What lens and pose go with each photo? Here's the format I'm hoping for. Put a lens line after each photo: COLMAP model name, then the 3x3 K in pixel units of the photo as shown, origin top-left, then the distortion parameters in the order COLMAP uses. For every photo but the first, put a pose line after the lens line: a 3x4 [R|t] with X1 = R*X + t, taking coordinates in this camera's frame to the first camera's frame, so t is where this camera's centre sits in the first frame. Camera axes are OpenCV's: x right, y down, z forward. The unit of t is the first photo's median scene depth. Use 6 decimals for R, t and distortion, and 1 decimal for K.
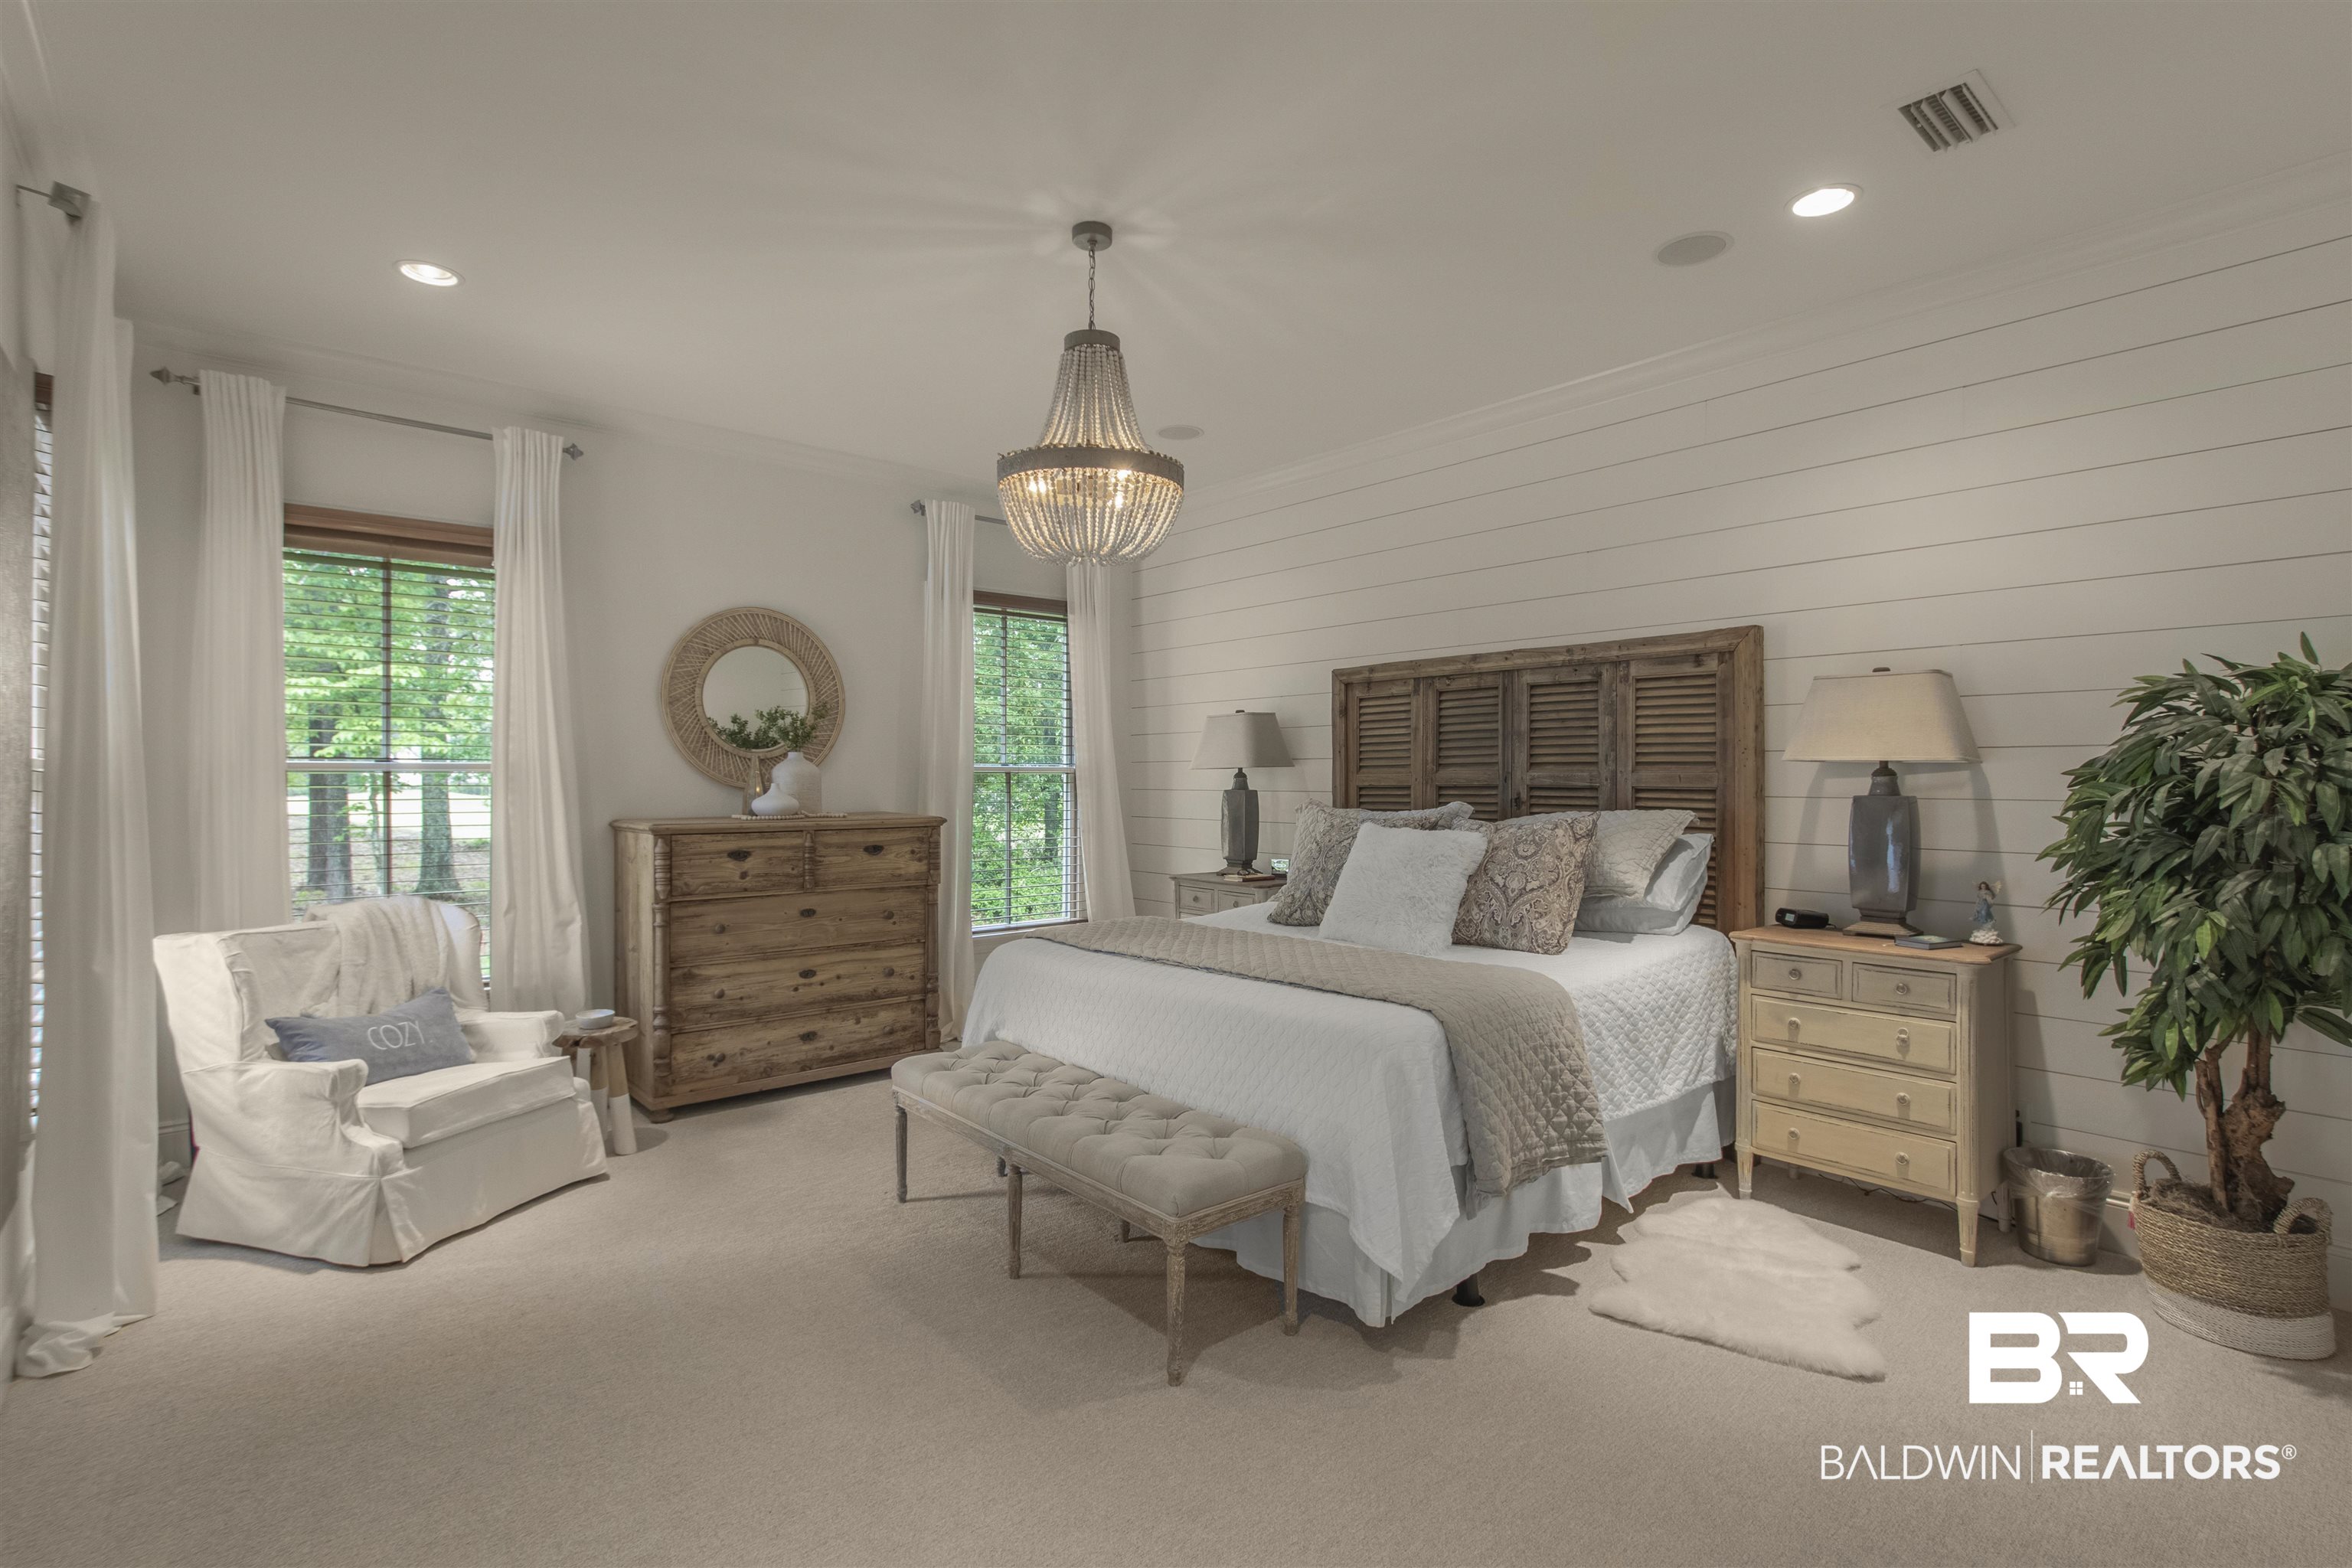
lens RADIAL K [[1113.5, 0, 1165.5], [0, 1113.5, 776.2], [0, 0, 1]] dist [-0.017695, 0.003179]
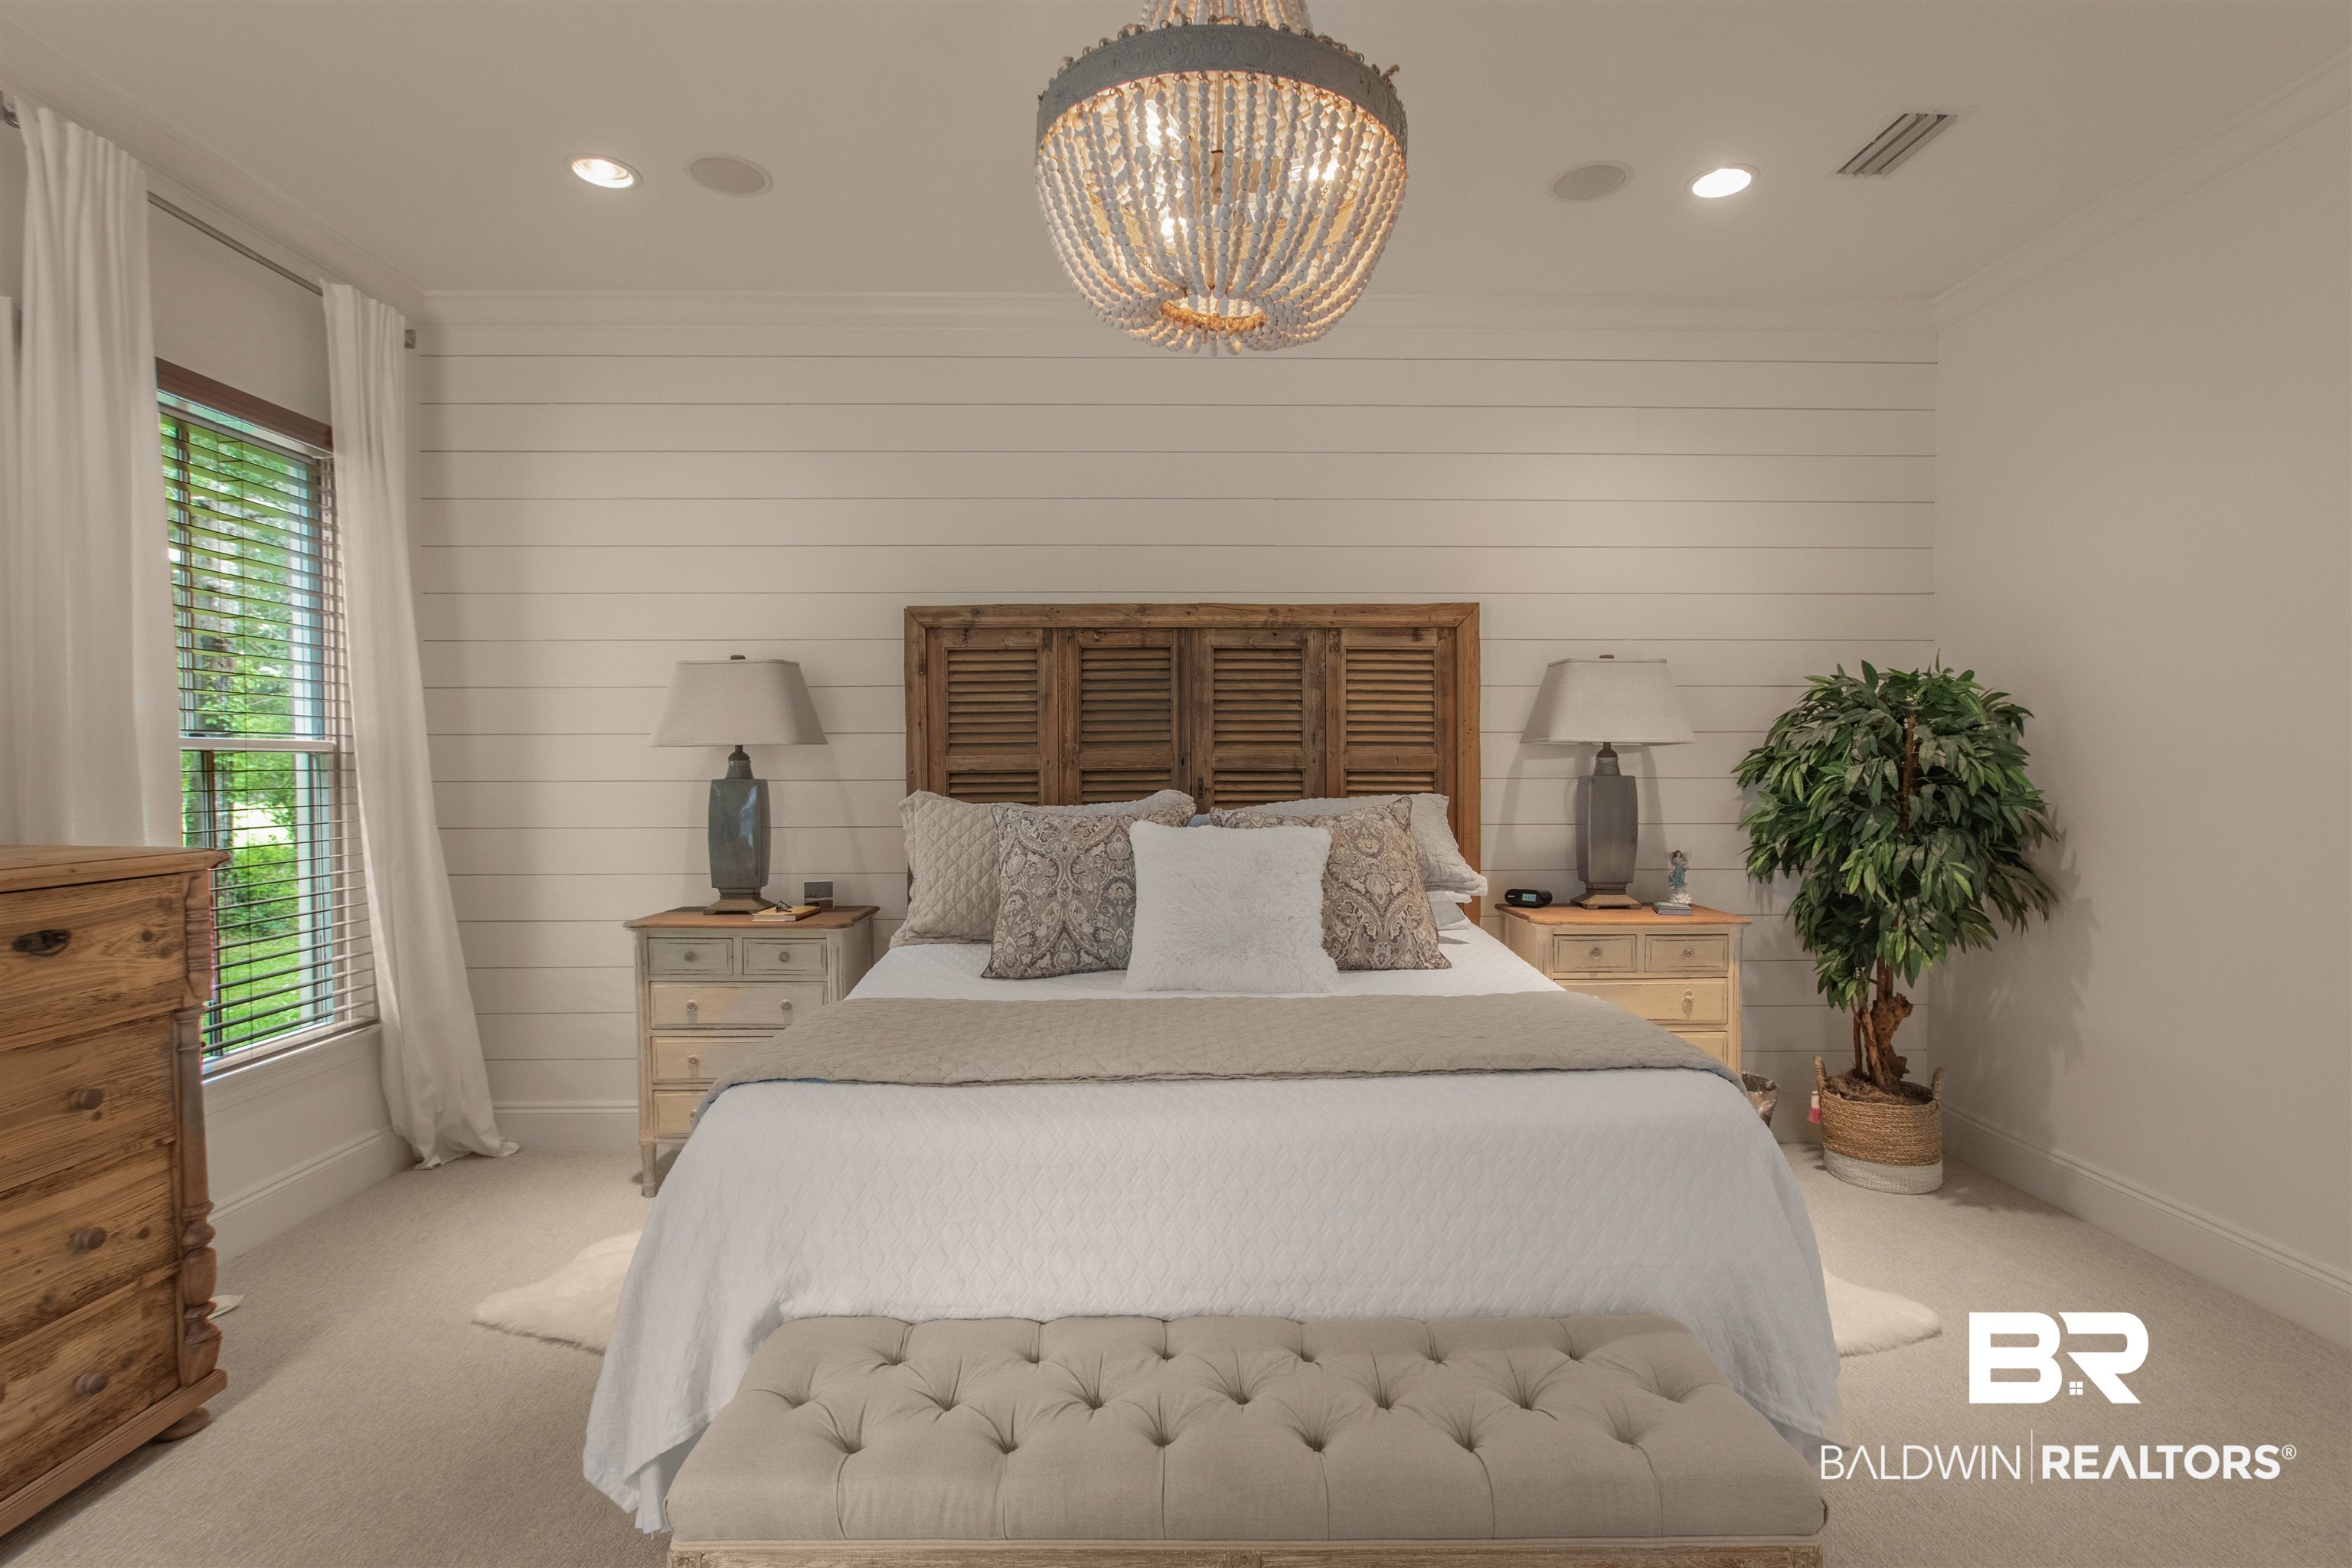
lens RADIAL K [[1113.5, 0, 1177.3], [0, 1113.5, 794.0], [0, 0, 1]] dist [-0.017695, 0.003179]
pose [[0.630324, -0.021731, 0.776028, -0.338145], [0.001361, 0.999638, 0.026886, 0.004795], [-0.776331, -0.015891, 0.630126, 0.494393]]
